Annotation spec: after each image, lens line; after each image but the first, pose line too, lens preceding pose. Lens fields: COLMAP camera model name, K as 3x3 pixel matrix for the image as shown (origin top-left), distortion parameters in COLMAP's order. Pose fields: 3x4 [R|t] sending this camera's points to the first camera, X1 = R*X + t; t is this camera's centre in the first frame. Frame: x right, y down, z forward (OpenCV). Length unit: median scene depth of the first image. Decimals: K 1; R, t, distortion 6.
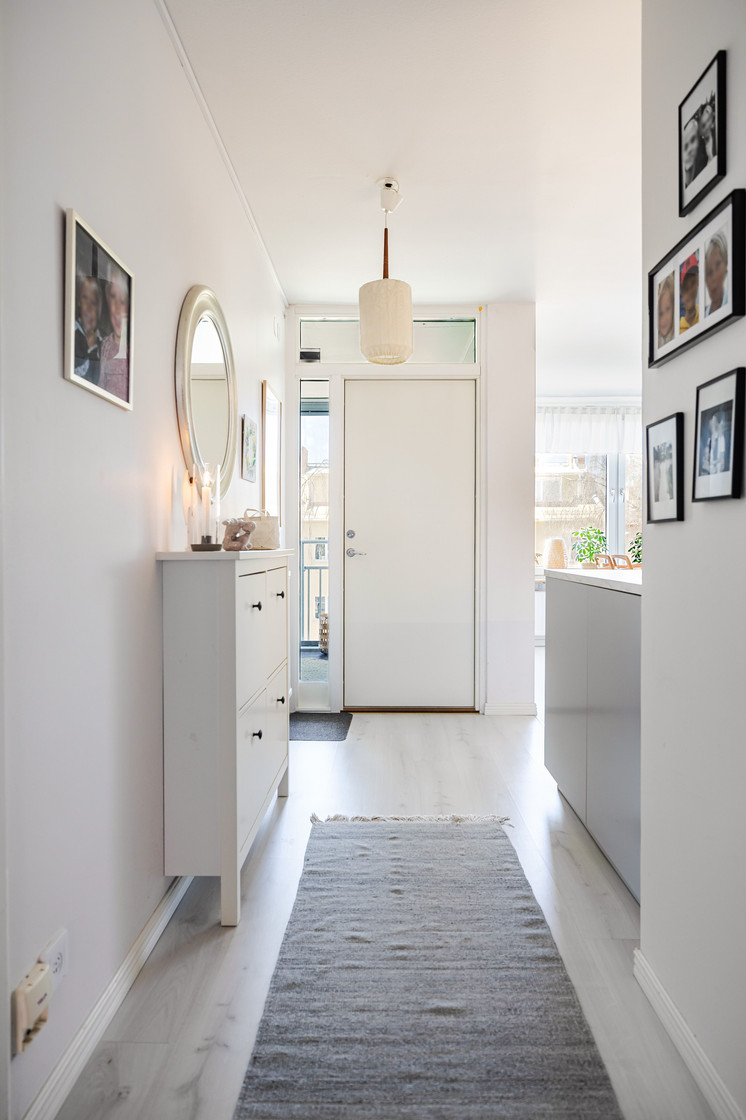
lens RADIAL K [[716.8, 0, 379.0], [0, 716.8, 553.0], [0, 0, 1]] dist [-0.007032, -0.000379]
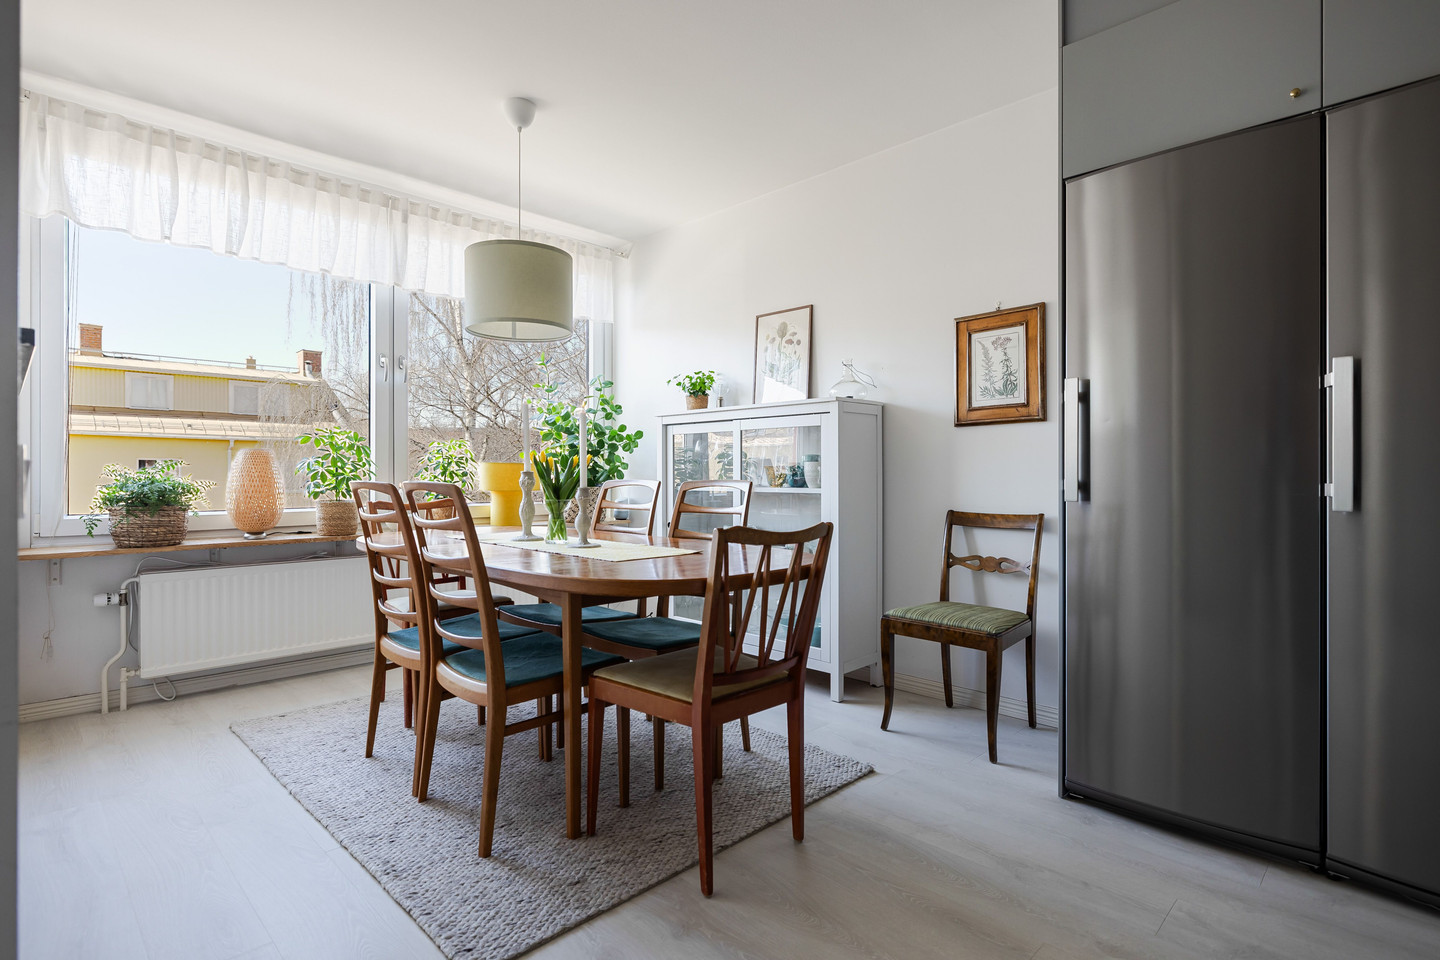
lens RADIAL K [[721.4, 0, 728.2], [0, 721.4, 478.6], [0, 0, 1]] dist [-0.001673, 0.000460]
pose [[0.701130, -0.003905, 0.713023, 0.129860], [0.007231, 0.999973, -0.001634, 0.002456], [-0.712997, 0.006301, 0.701139, 0.460564]]
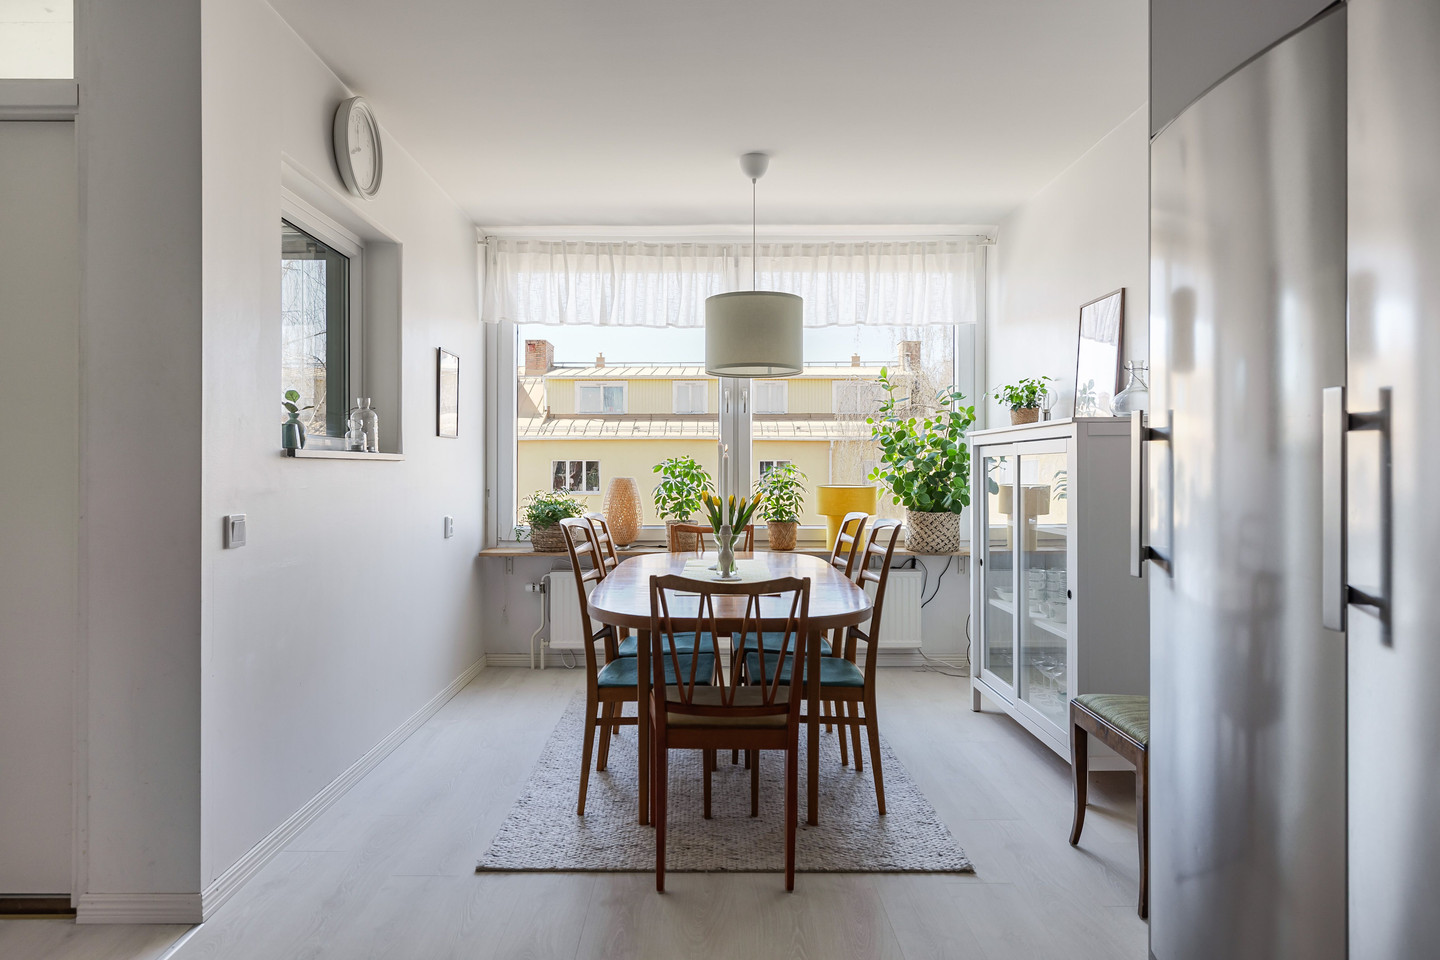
lens RADIAL K [[905.9, 0, 717.1], [0, 905.9, 472.3], [0, 0, 1]] dist [-0.004951, 0.000522]
pose [[0.999996, 0.000563, 0.002602, 0.319281], [-0.000545, 0.999975, -0.007063, -0.018311], [-0.002606, 0.007062, 0.999972, 0.282964]]
